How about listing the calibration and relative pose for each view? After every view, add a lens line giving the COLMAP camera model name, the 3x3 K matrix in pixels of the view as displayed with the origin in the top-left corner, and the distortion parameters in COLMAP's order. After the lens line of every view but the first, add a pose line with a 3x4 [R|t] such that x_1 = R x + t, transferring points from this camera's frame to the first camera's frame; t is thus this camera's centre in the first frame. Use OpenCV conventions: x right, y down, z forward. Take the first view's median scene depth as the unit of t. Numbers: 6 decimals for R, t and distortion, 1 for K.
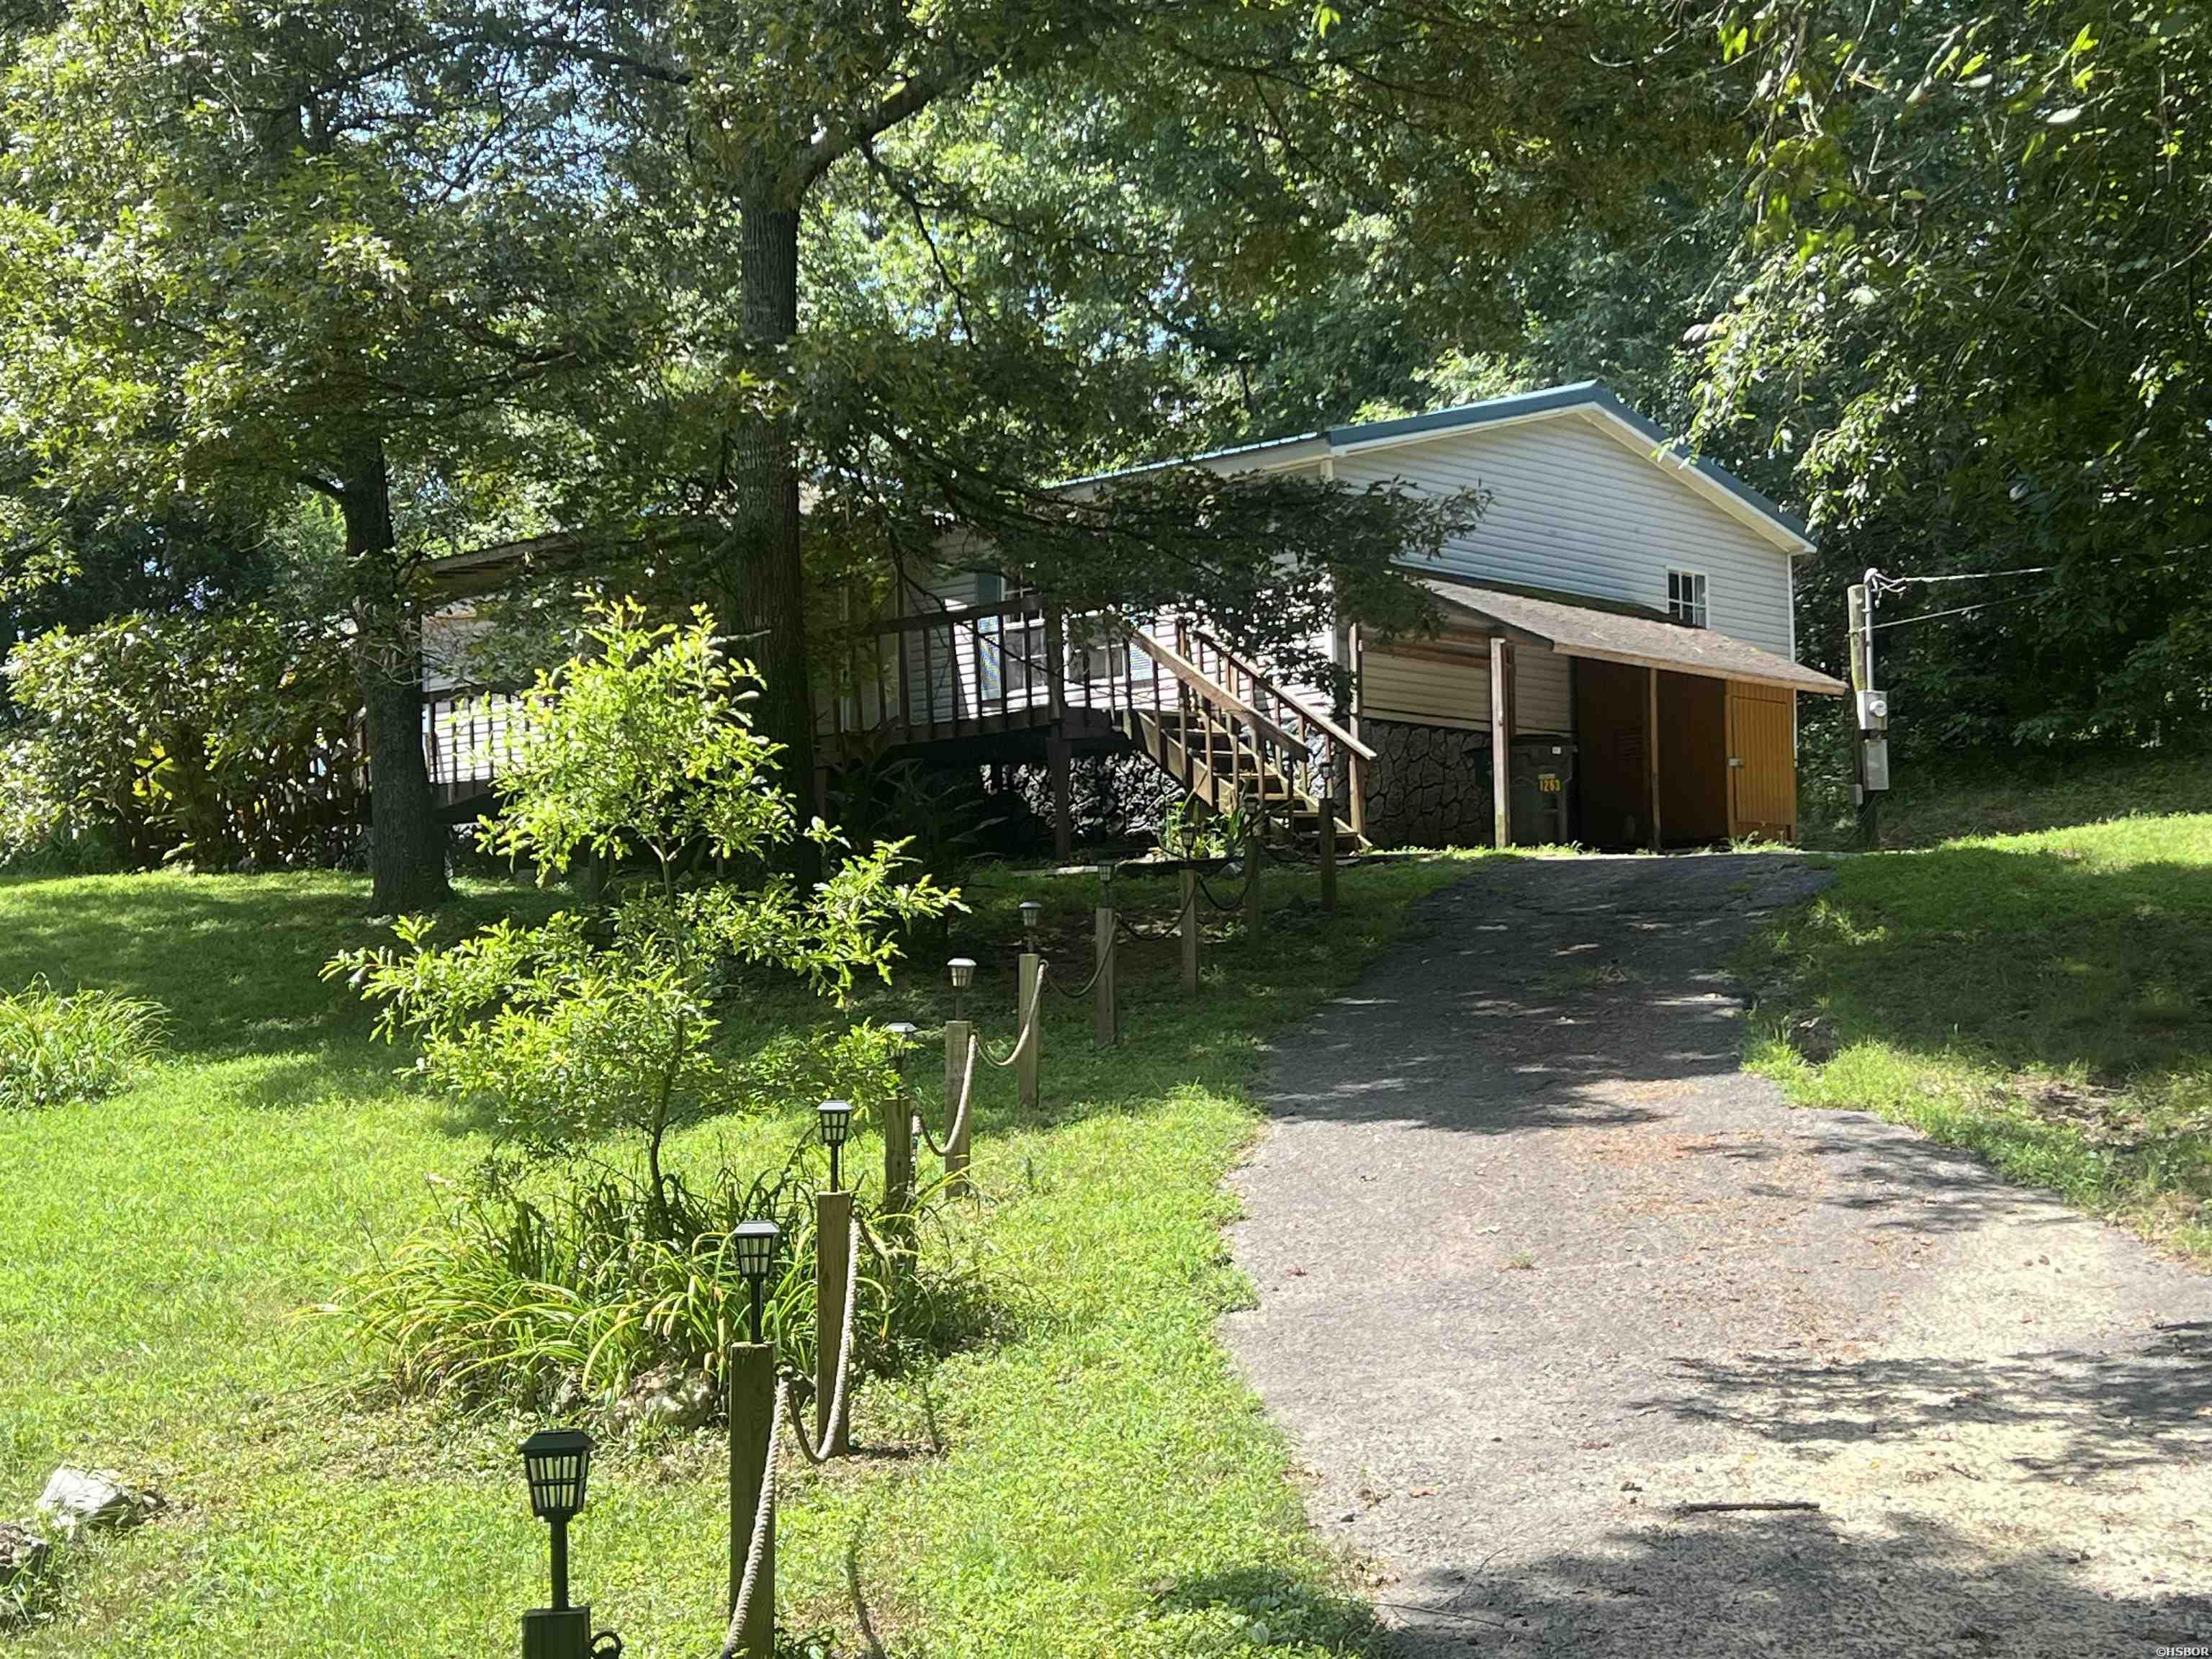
lens RADIAL K [[3289.0, 0, 1106.0], [0, 3289.0, 829.5], [0, 0, 1]] dist [0.188421, -0.882632]
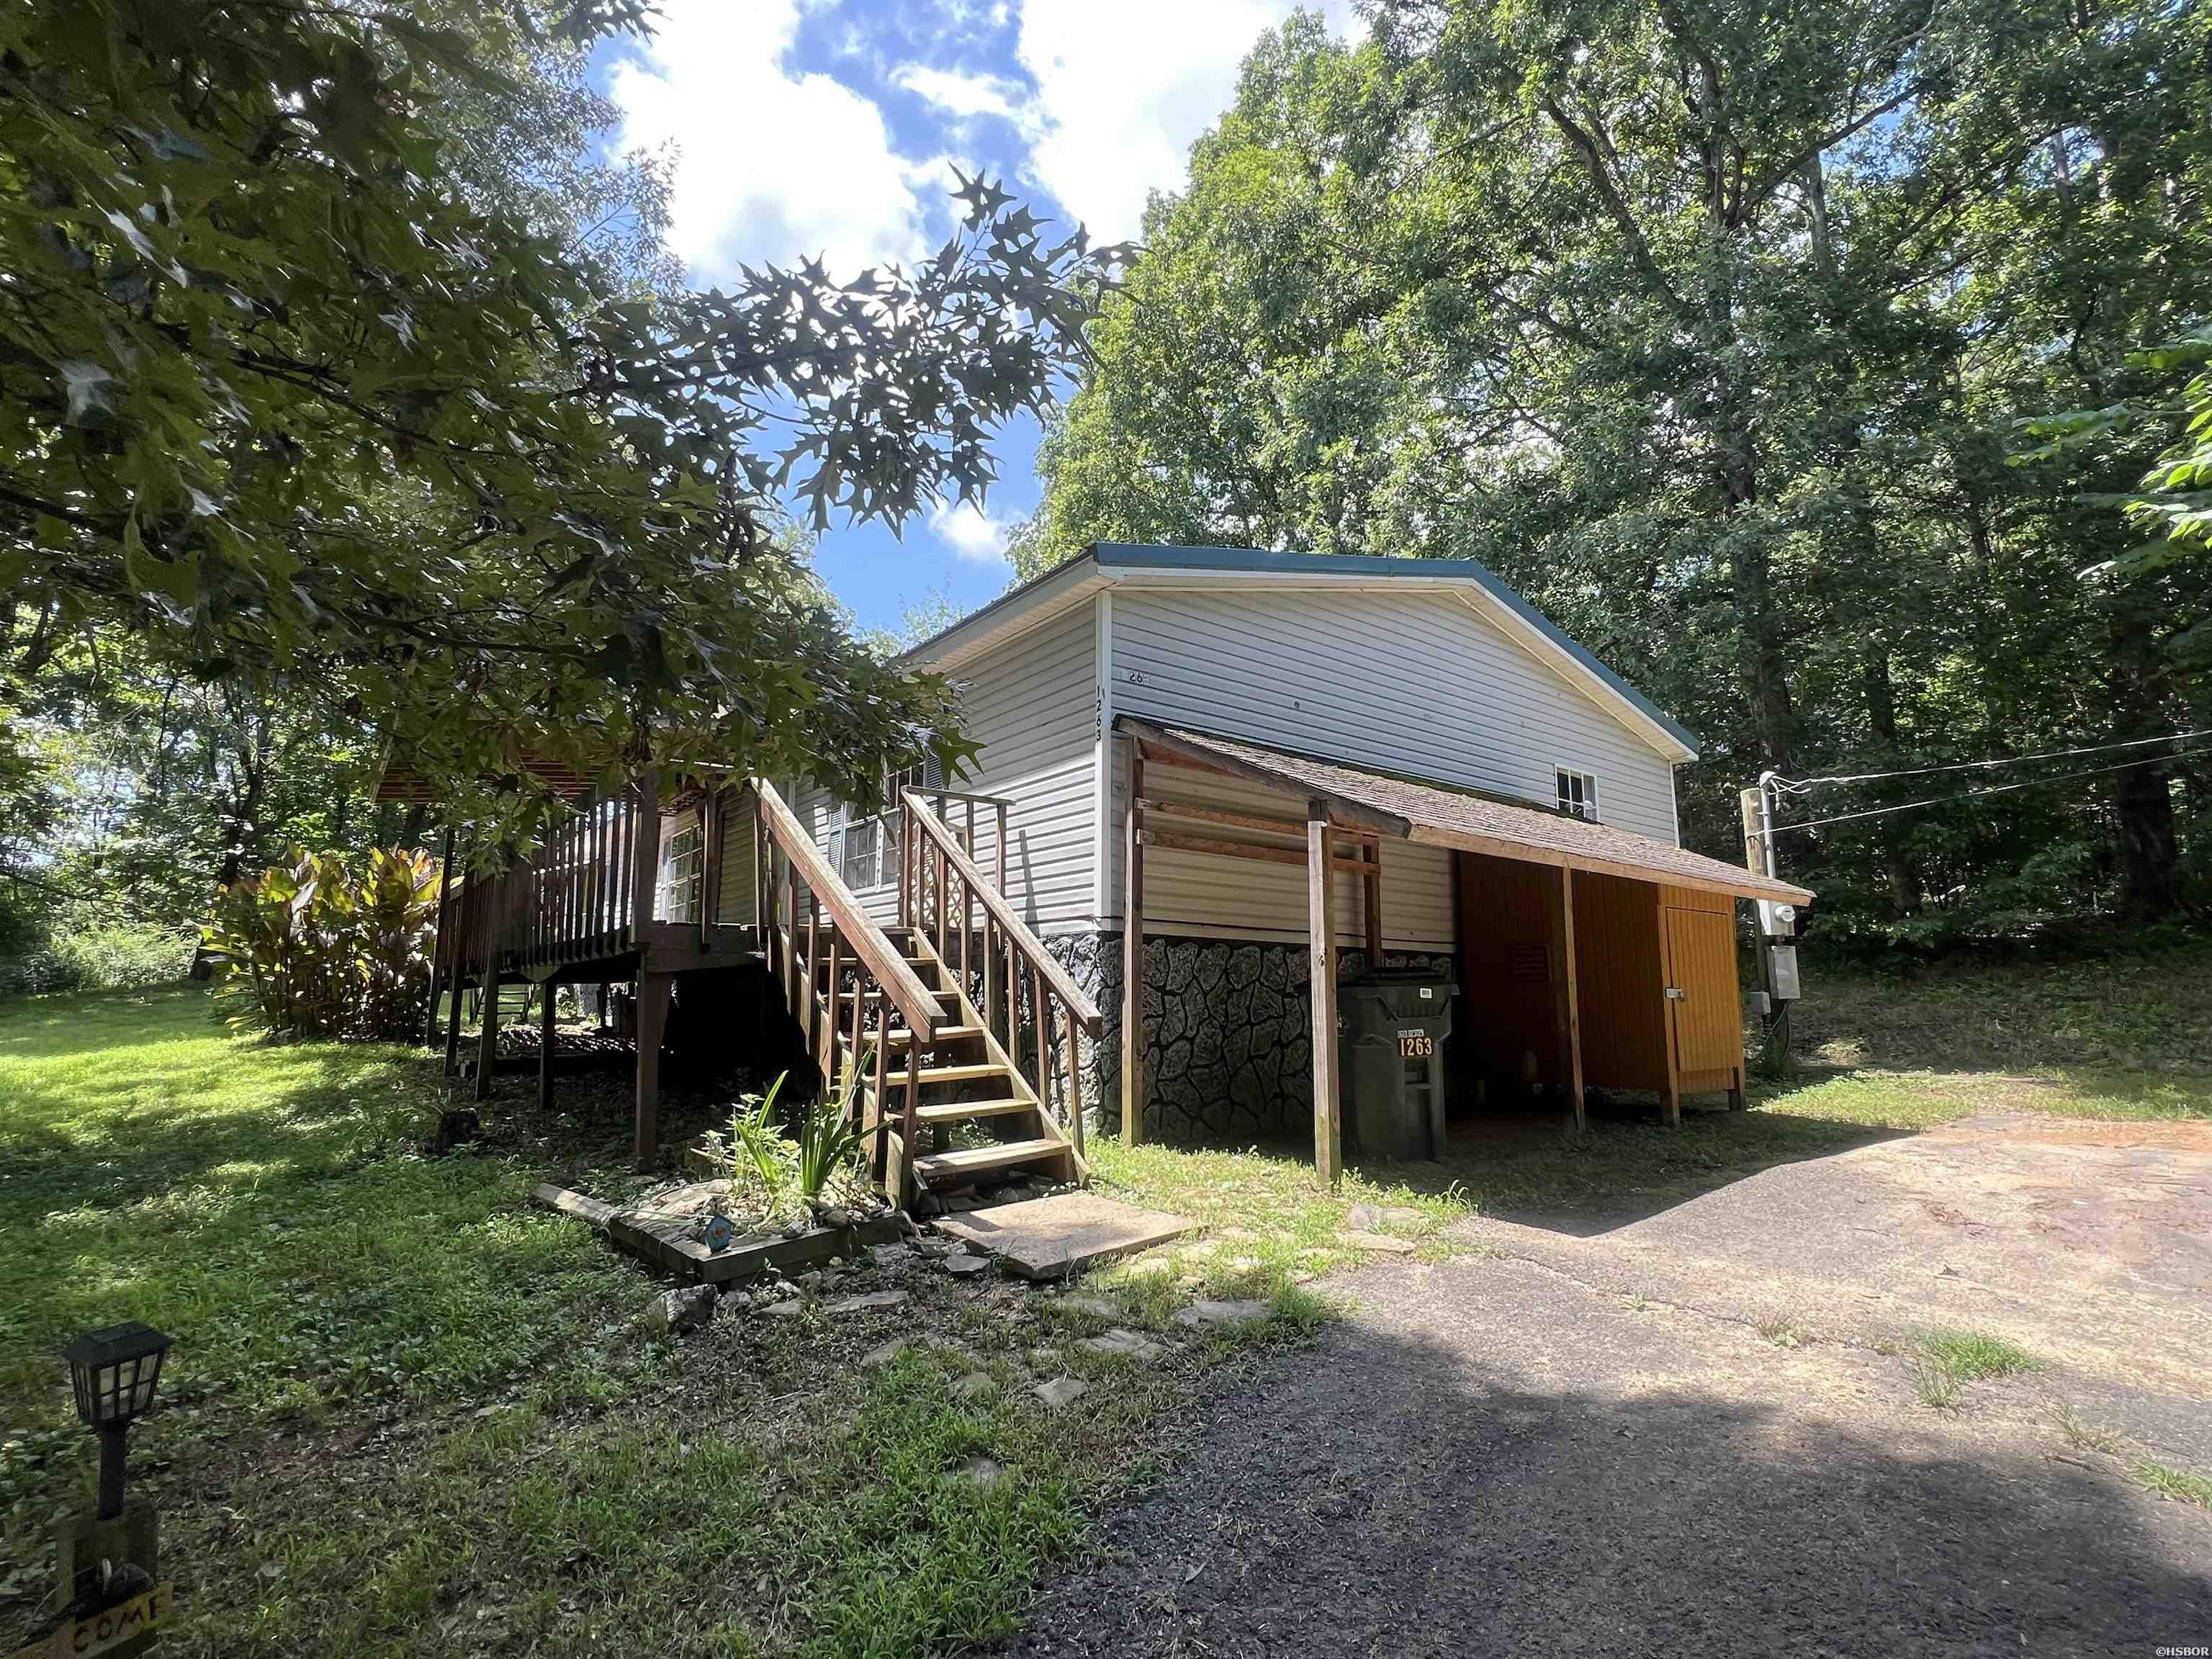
lens RADIAL K [[1089.8, 0, 1106.0], [0, 1089.8, 829.5], [0, 0, 1]] dist [-0.002360, -0.000196]
pose [[0.984011, -0.003405, -0.178075, 0.069348], [-0.012011, 0.996273, -0.085419, -0.023002], [0.177702, 0.086192, 0.980302, 0.476092]]
